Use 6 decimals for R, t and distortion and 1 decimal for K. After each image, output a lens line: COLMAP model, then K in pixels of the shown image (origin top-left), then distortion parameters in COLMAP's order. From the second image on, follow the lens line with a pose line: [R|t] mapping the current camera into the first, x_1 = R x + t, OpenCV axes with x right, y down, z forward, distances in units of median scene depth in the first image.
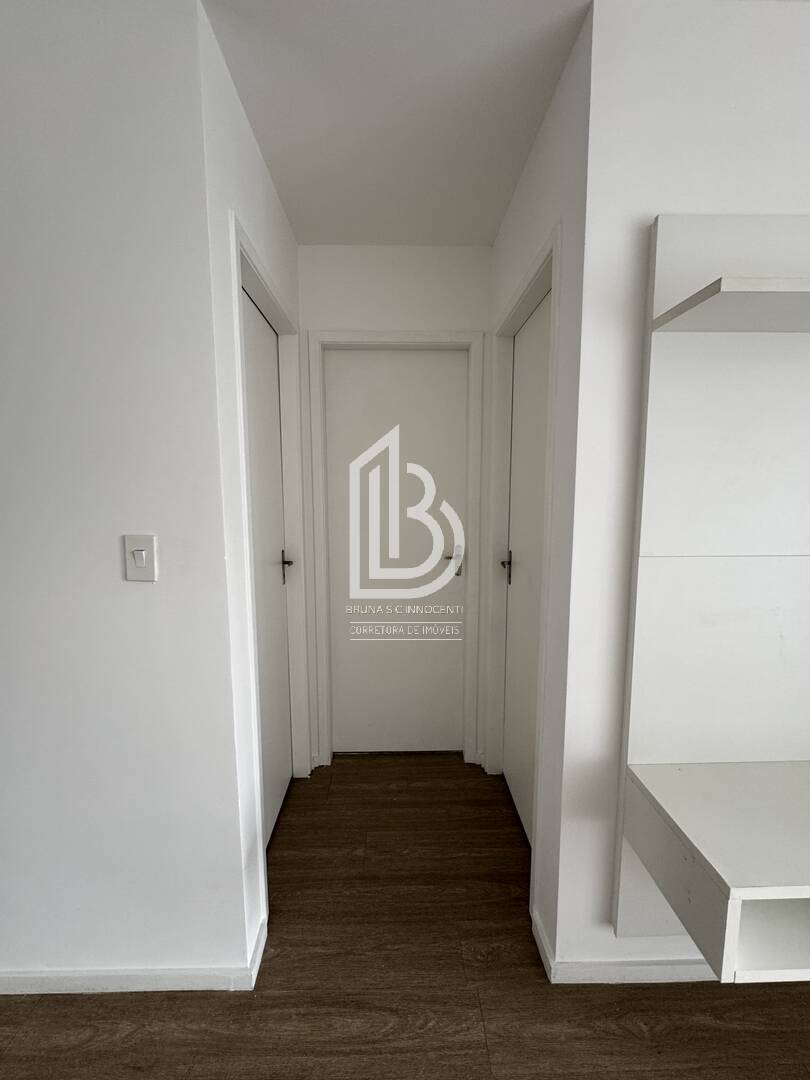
lens RADIAL K [[432.4, 0, 403.9], [0, 432.4, 546.3], [0, 0, 1]] dist [-0.003628, 0.000117]
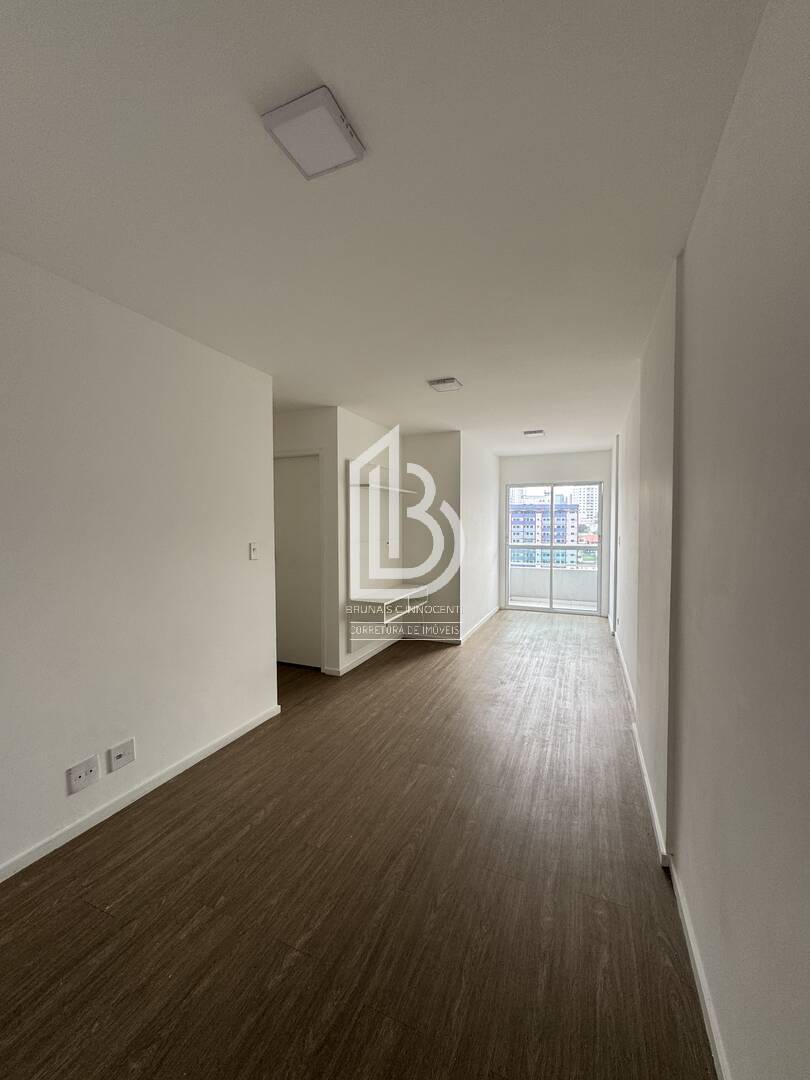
lens RADIAL K [[432.4, 0, 405.9], [0, 432.4, 544.0], [0, 0, 1]] dist [-0.003628, 0.000117]
pose [[0.410840, -0.043021, 0.910692, -2.719082], [0.107638, 0.994189, -0.001593, 0.090829], [-0.905331, 0.098679, 0.413083, -1.019129]]
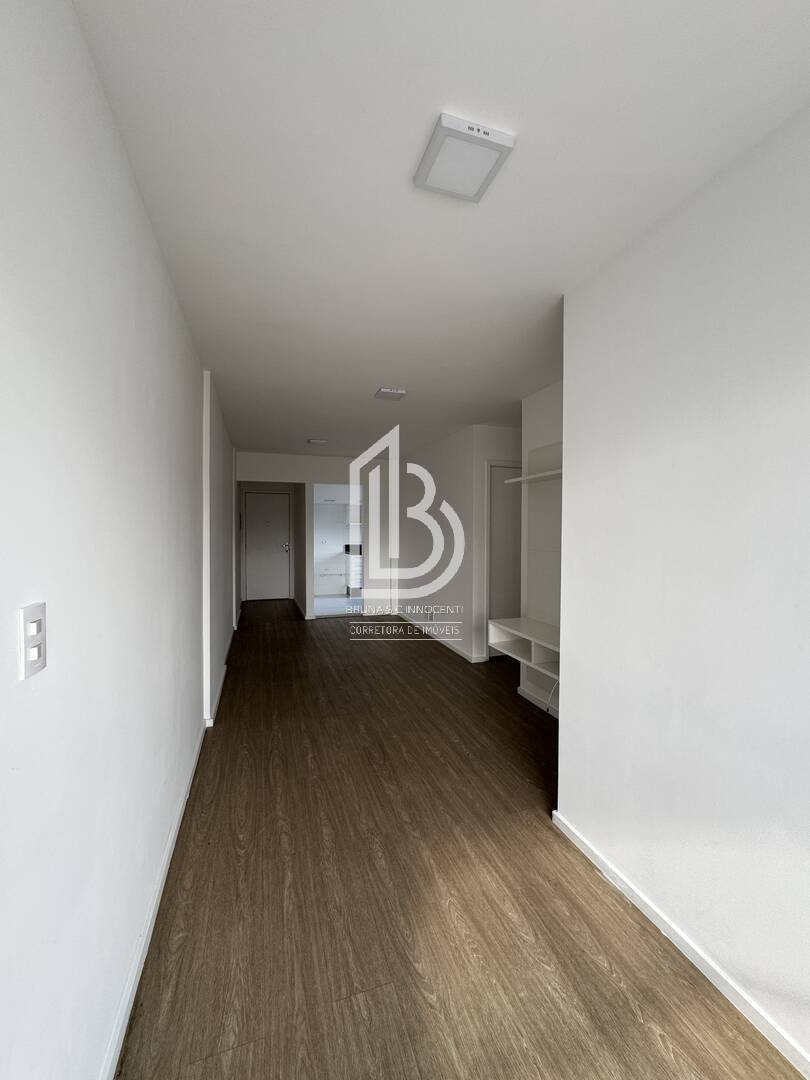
lens RADIAL K [[432.4, 0, 405.7], [0, 432.4, 539.1], [0, 0, 1]] dist [-0.003628, 0.000117]
pose [[0.295587, 0.028219, -0.954899, 3.361035], [-0.117616, 0.993034, -0.007062, 0.073644], [0.948048, 0.114399, 0.296847, -0.850904]]
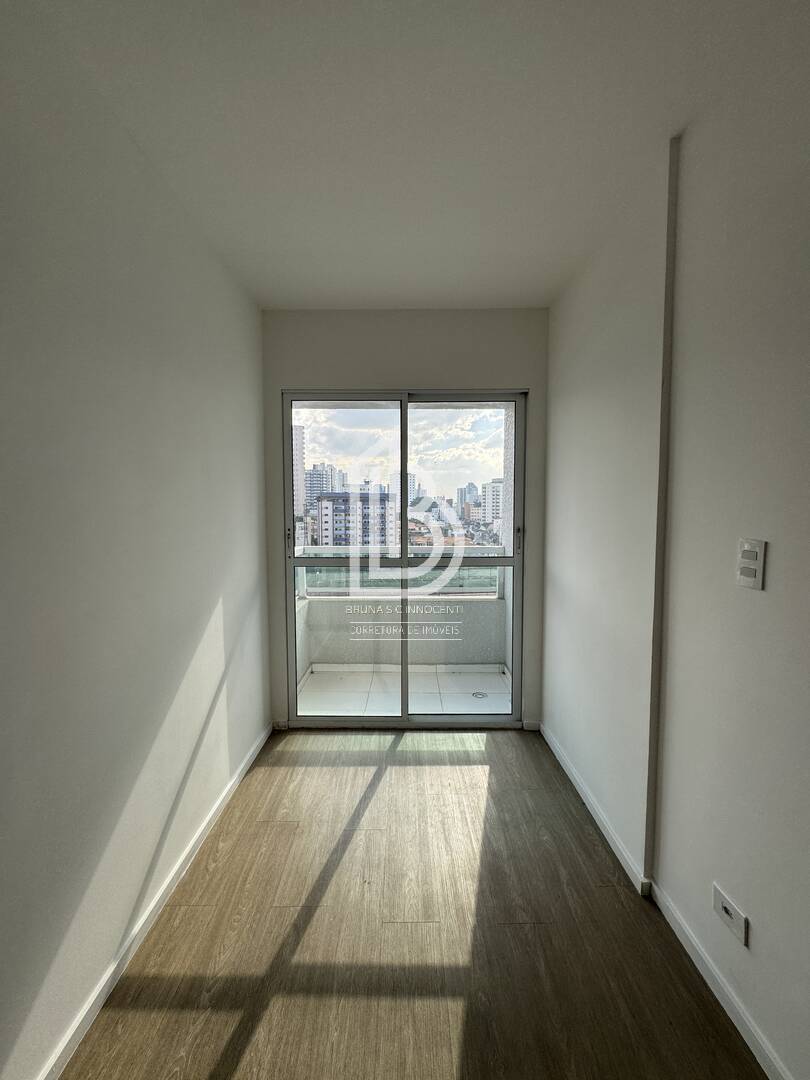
lens RADIAL K [[432.4, 0, 403.2], [0, 432.4, 542.3], [0, 0, 1]] dist [-0.003628, 0.000117]
pose [[0.025302, -0.069333, 0.997273, 1.506215], [0.117837, 0.990844, 0.065896, 0.093883], [-0.992710, 0.115849, 0.033241, -0.423036]]
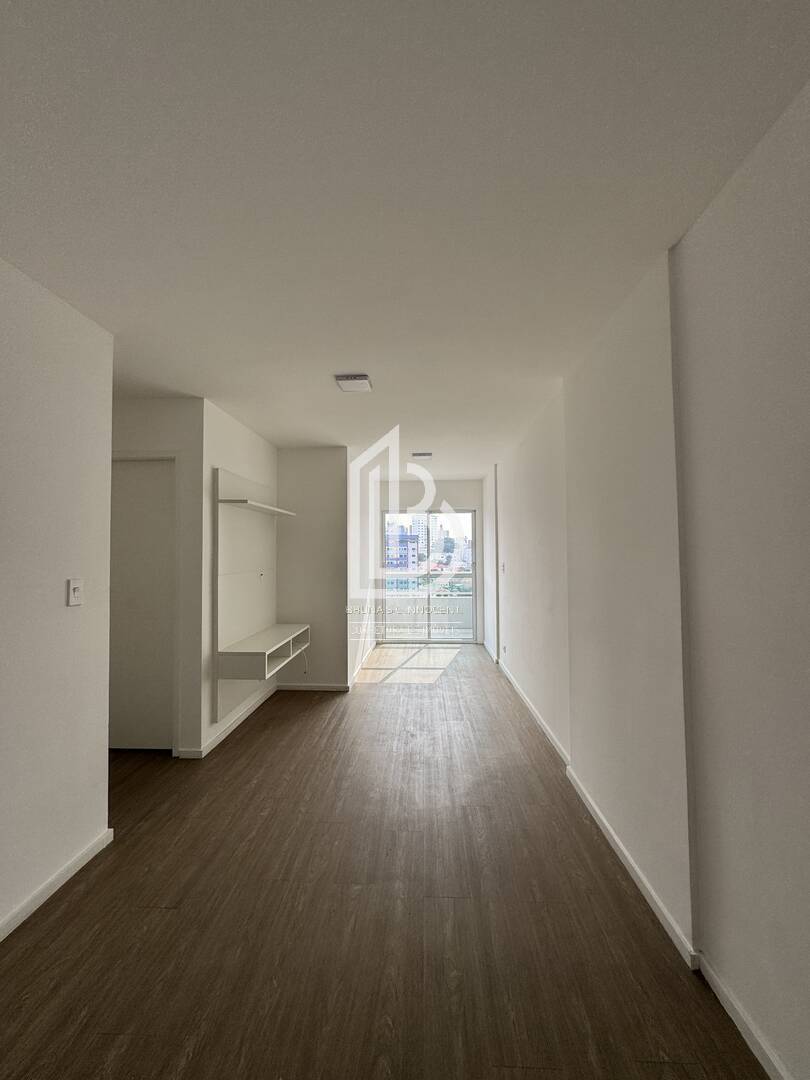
lens RADIAL K [[432.4, 0, 404.9], [0, 432.4, 541.5], [0, 0, 1]] dist [-0.003628, 0.000117]
pose [[0.072410, 0.025915, 0.997038, -2.276872], [0.123844, 0.991692, -0.034770, 0.050527], [-0.989656, 0.125995, 0.068599, -0.484567]]
